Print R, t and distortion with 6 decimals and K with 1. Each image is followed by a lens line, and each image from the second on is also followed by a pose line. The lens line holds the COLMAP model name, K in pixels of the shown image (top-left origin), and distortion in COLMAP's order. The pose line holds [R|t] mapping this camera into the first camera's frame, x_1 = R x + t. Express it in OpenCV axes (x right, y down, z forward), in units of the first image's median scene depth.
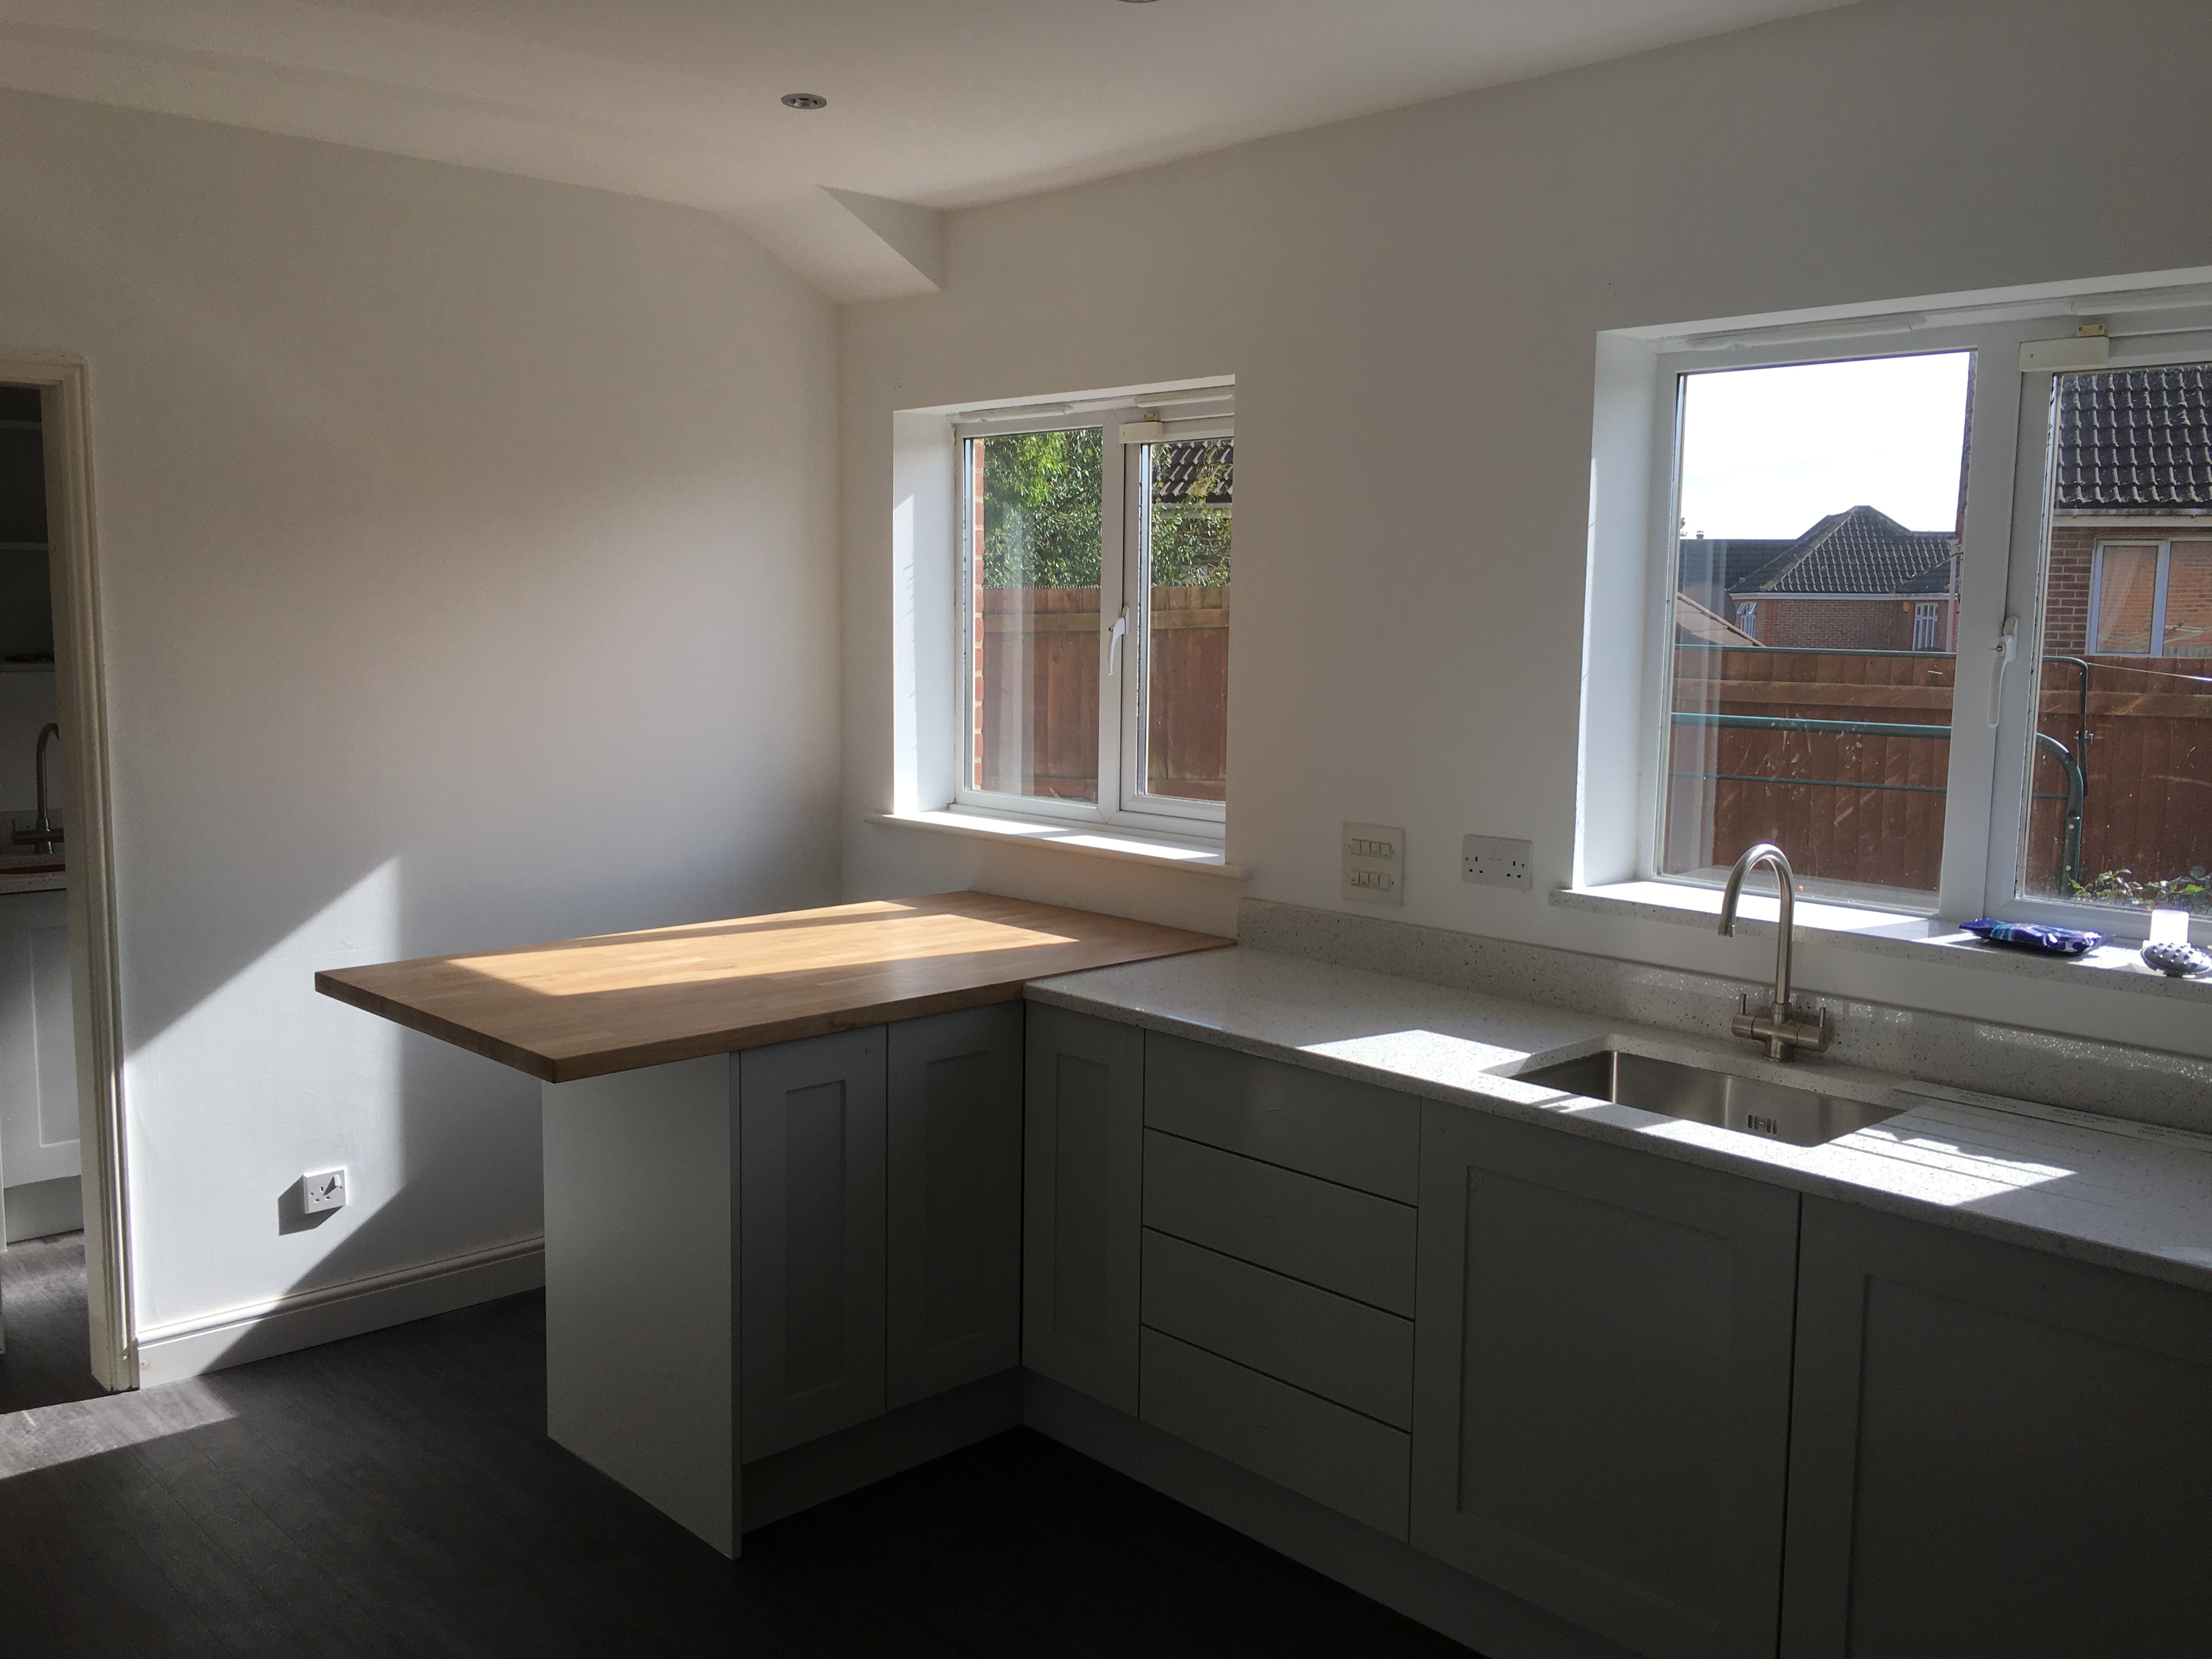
lens RADIAL K [[1878.8, 0, 1106.0], [0, 1878.8, 829.5], [0, 0, 1]] dist [0.088275, -0.150856]
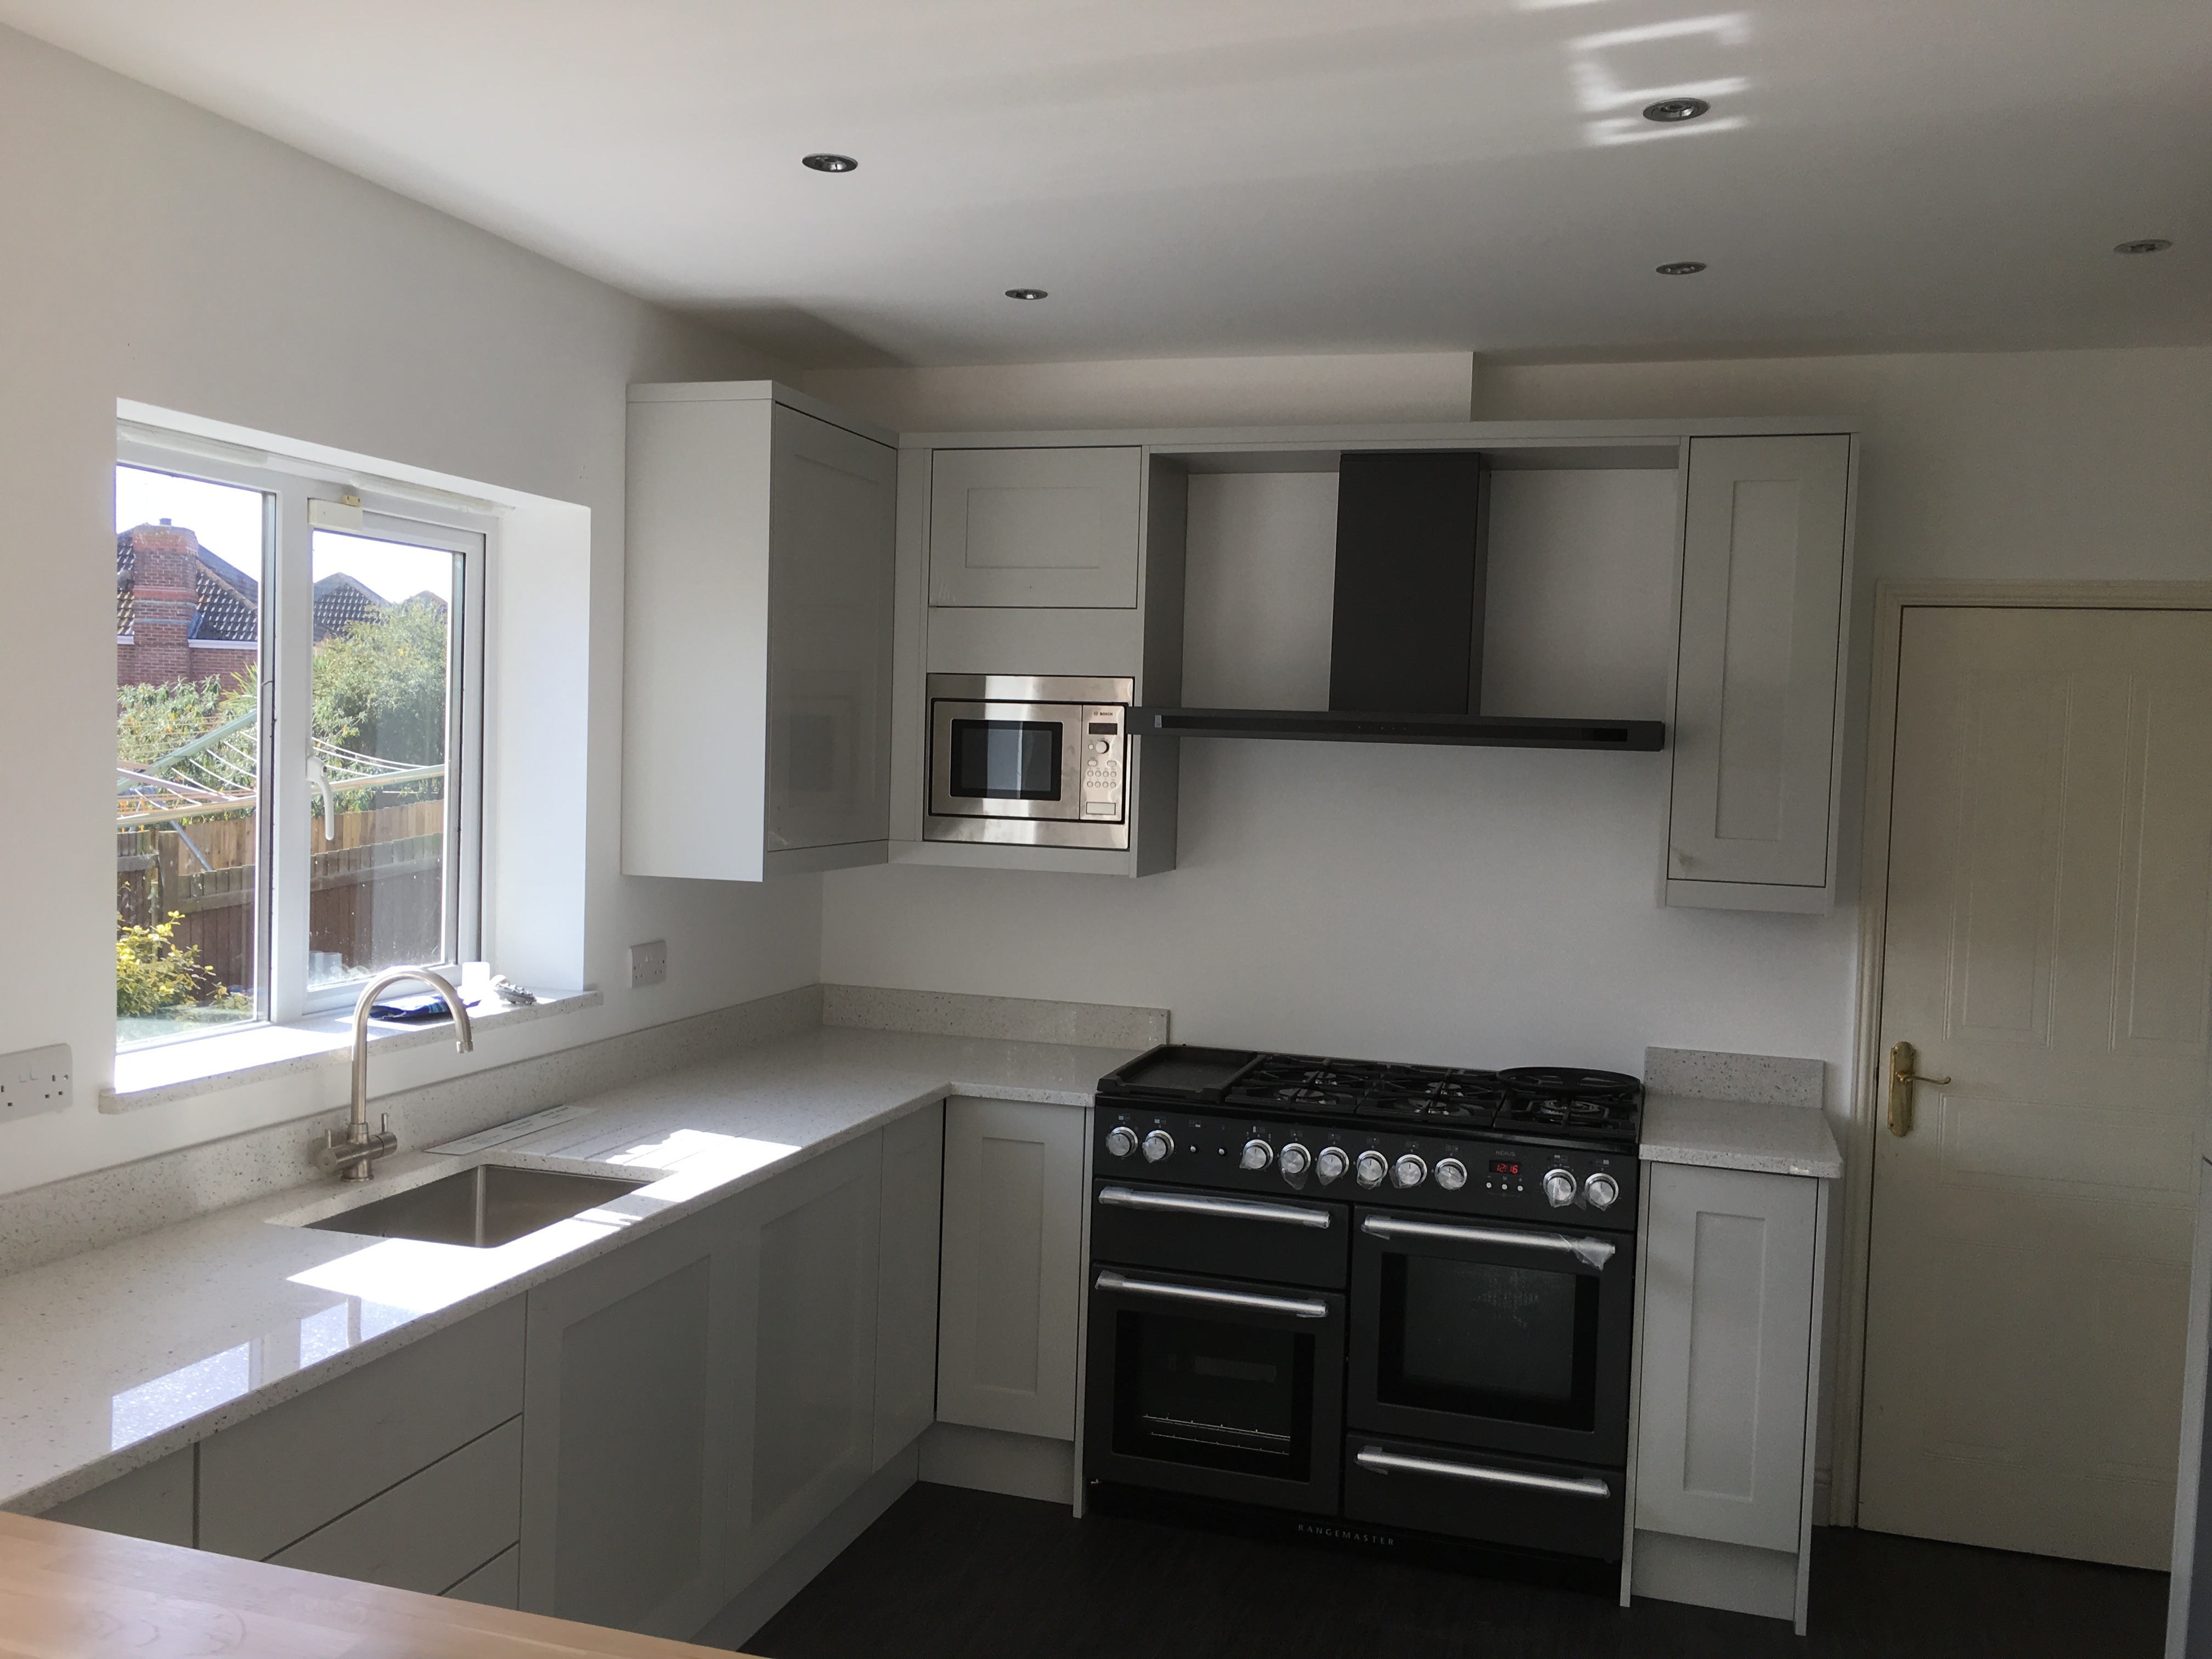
lens RADIAL K [[1878.8, 0, 1106.0], [0, 1878.8, 829.5], [0, 0, 1]] dist [0.088275, -0.150856]
pose [[-0.503103, -0.070309, 0.861362, -0.687005], [0.062028, 0.991177, 0.117135, -0.153752], [-0.861998, 0.112360, -0.494303, 1.095263]]
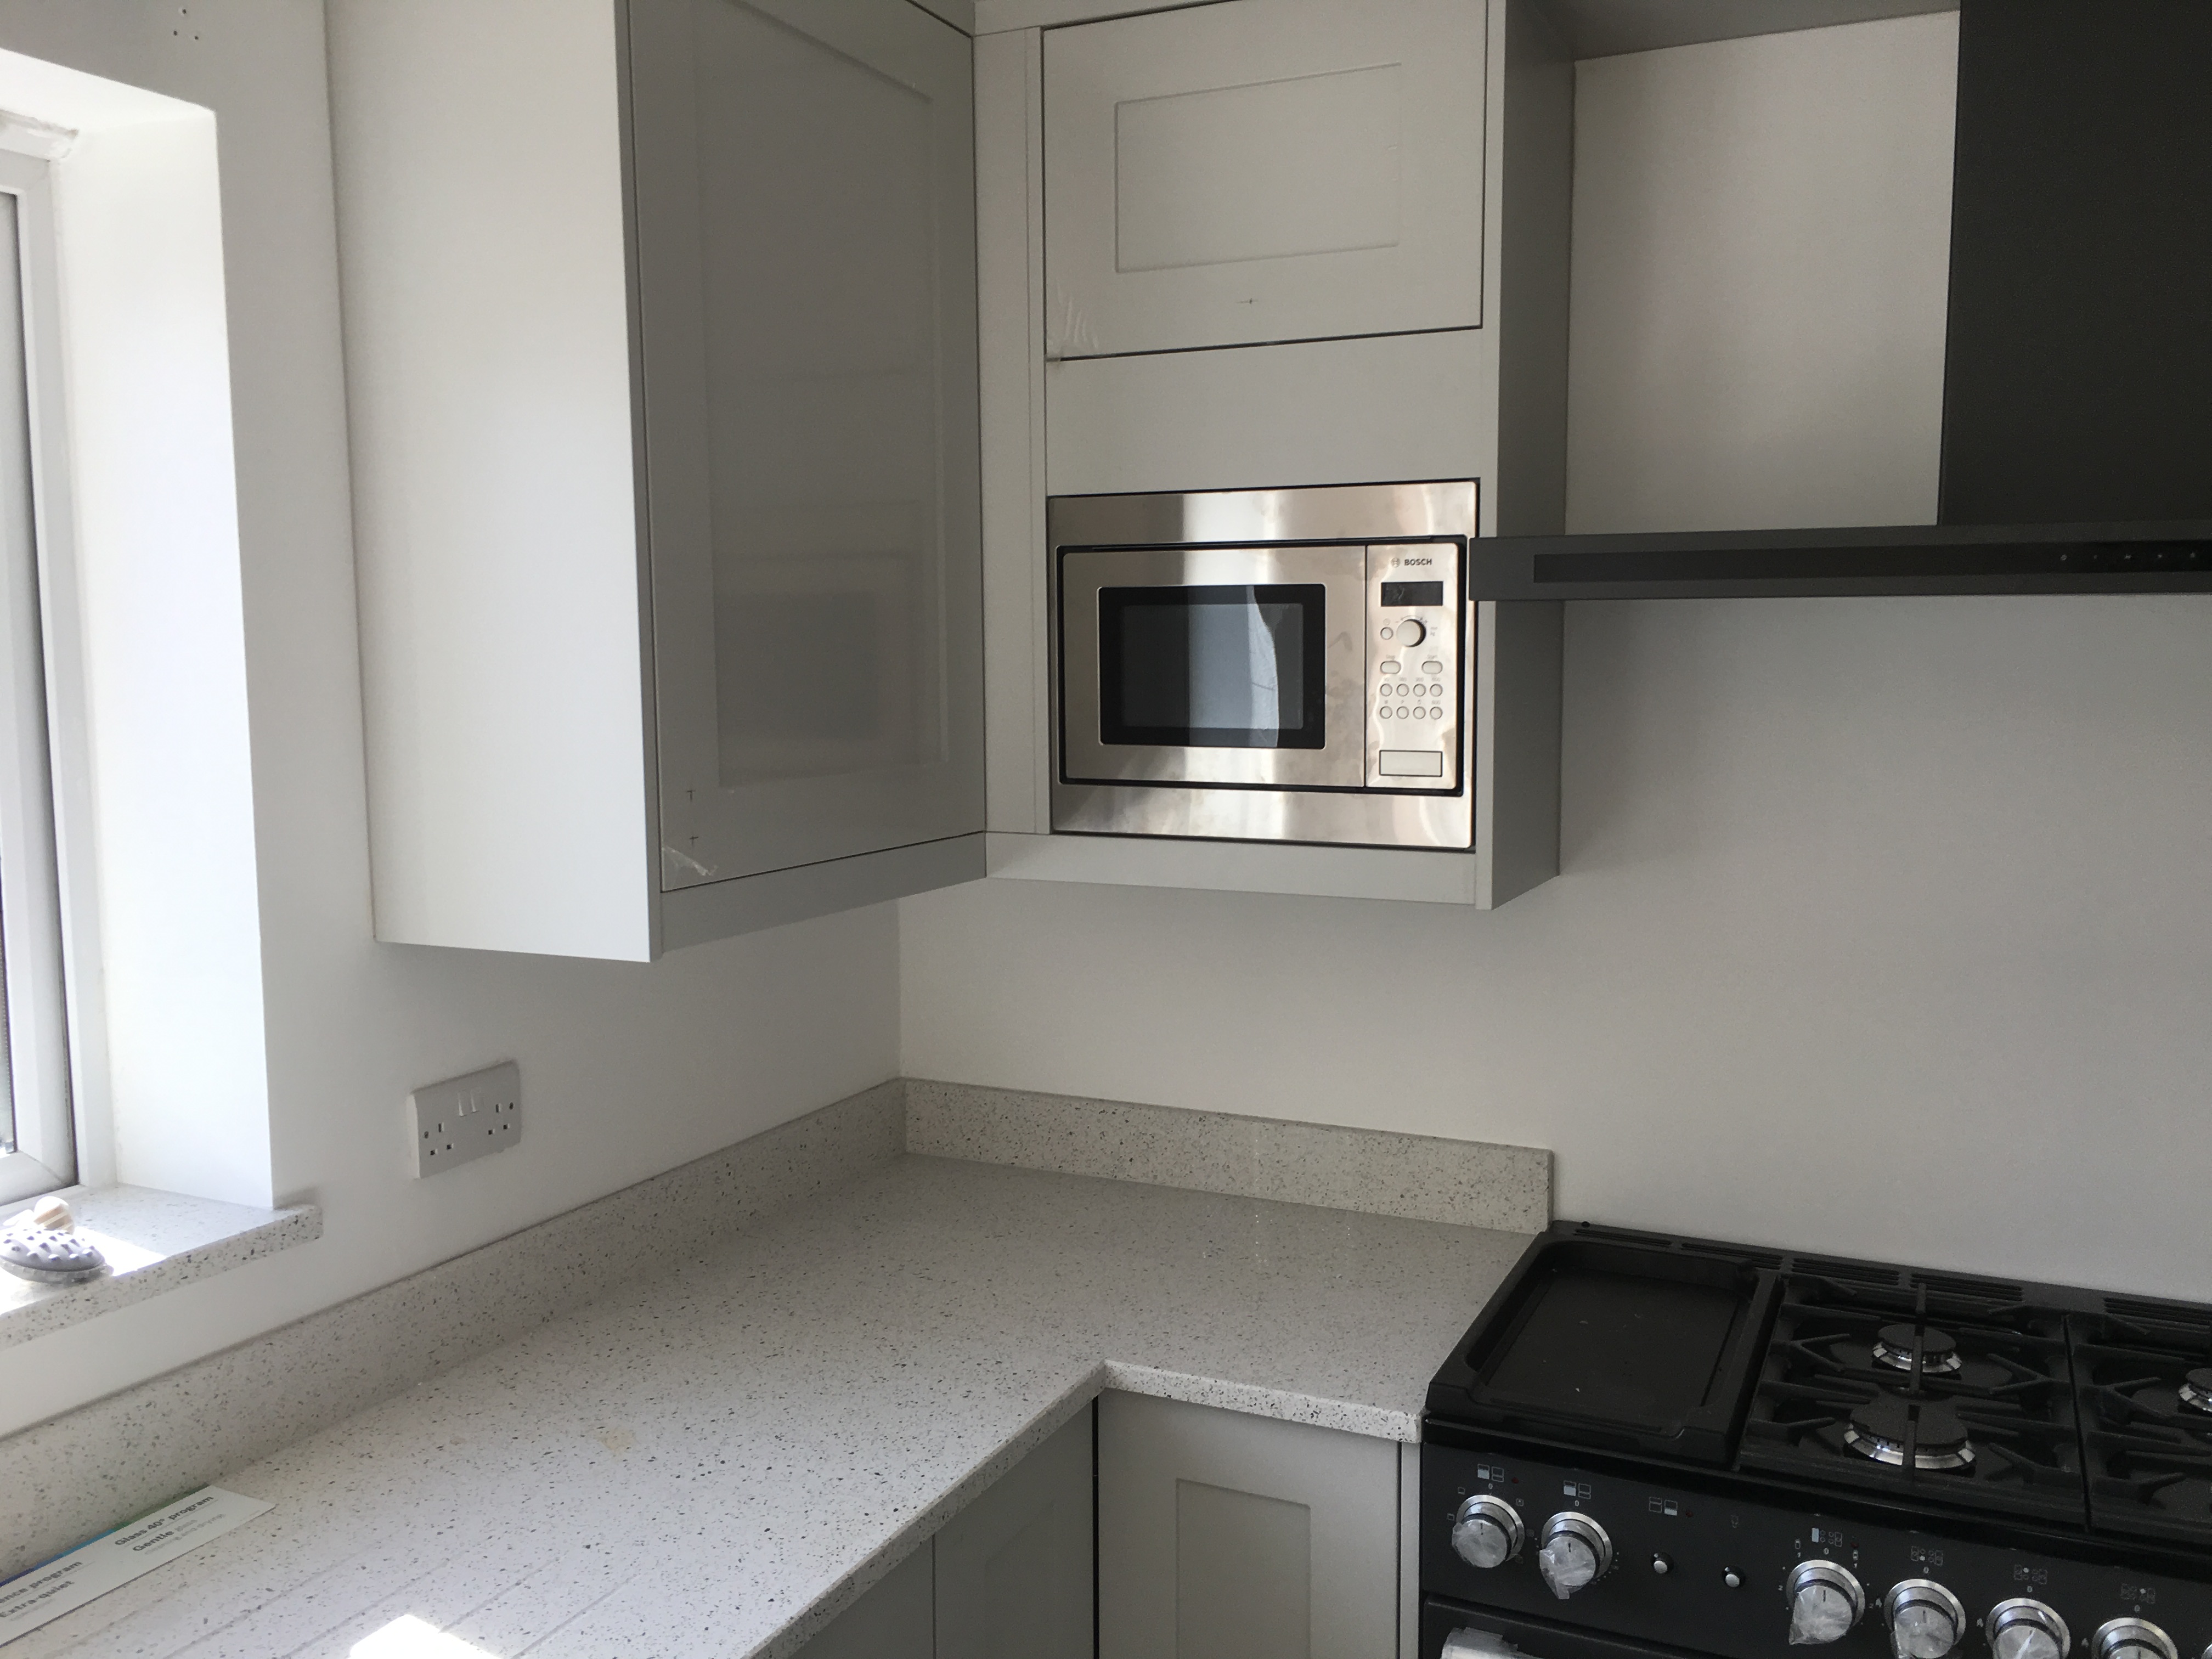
lens RADIAL K [[1857.9, 0, 1106.0], [0, 1857.9, 829.5], [0, 0, 1]] dist [0.091253, -0.140462]
pose [[-0.380470, -0.102096, 0.919140, -0.071158], [0.106239, 0.982482, 0.153109, -0.096909], [-0.918671, 0.155902, -0.362958, 0.760812]]
